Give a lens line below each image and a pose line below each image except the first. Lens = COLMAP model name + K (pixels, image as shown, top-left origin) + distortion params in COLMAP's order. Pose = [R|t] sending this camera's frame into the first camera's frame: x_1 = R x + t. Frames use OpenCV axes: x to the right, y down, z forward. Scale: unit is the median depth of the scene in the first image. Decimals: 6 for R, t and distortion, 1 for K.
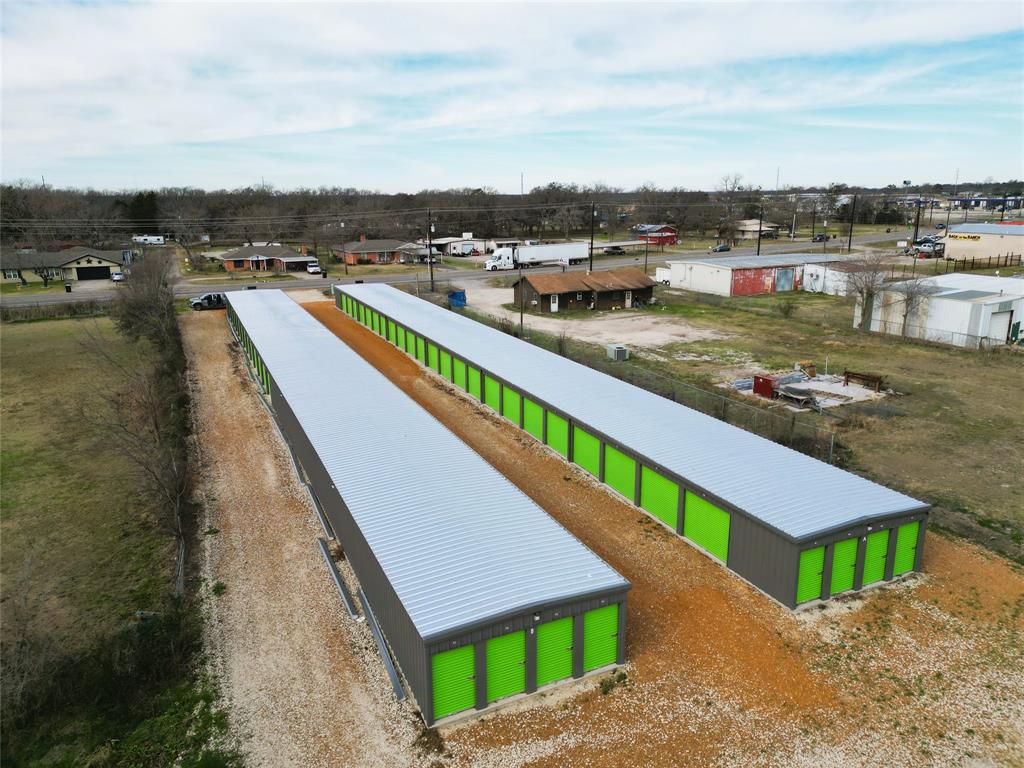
lens RADIAL K [[723.9, 0, 506.2], [0, 723.9, 408.9], [0, 0, 1]] dist [0.063411, -0.045785]
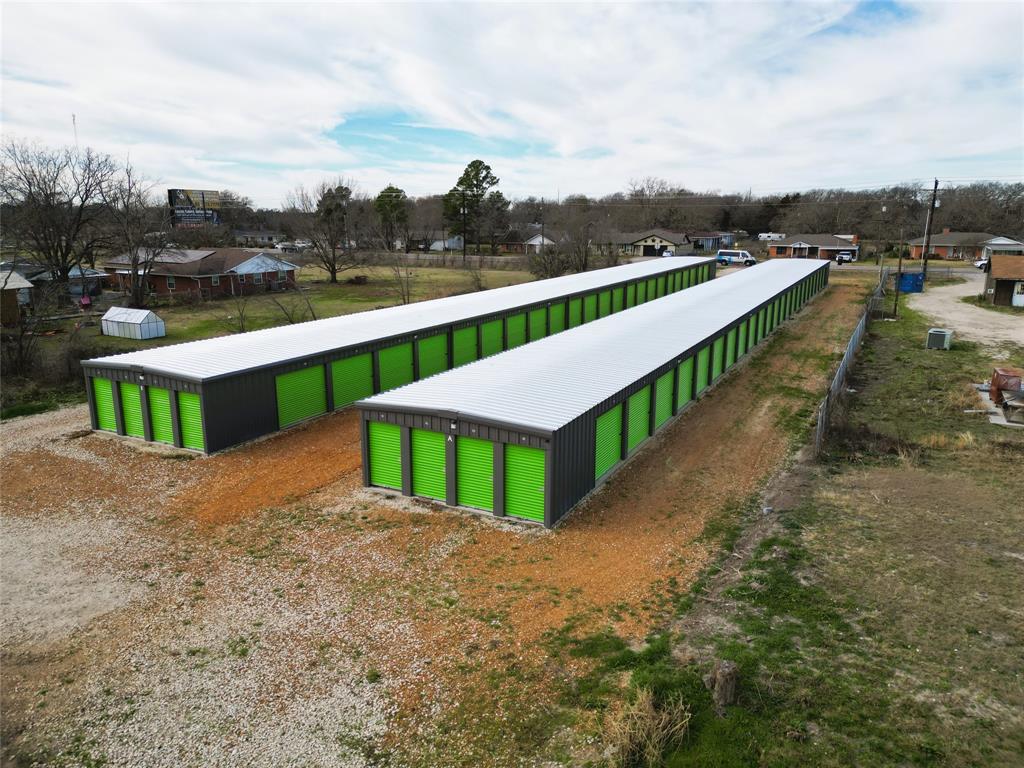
lens RADIAL K [[723.9, 0, 510.6], [0, 723.9, 392.0], [0, 0, 1]] dist [0.063411, -0.045785]
pose [[0.597253, 0.196829, -0.777526, 0.351551], [-0.234868, 0.969845, 0.065102, 0.019152], [0.766894, 0.143734, 0.625472, 0.171318]]
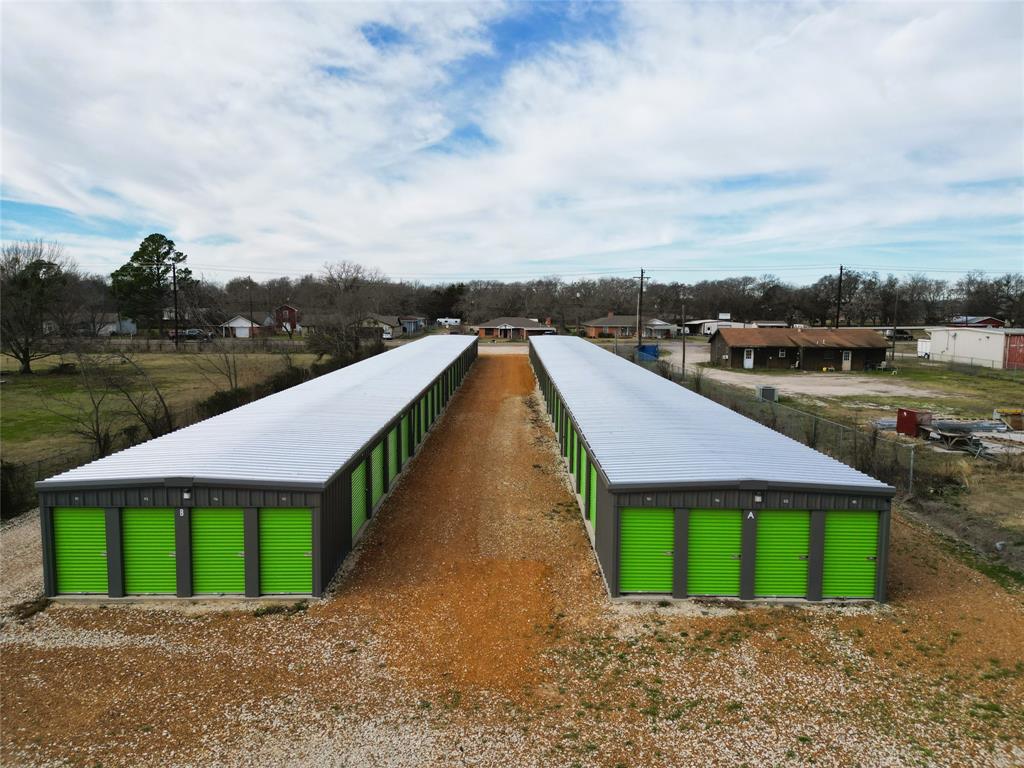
lens RADIAL K [[723.9, 0, 507.8], [0, 723.9, 381.4], [0, 0, 1]] dist [0.063411, -0.045785]
pose [[0.906177, 0.057692, -0.418944, 0.174027], [-0.134633, 0.978463, -0.156471, 0.059625], [0.400895, 0.198195, 0.894429, 0.094137]]
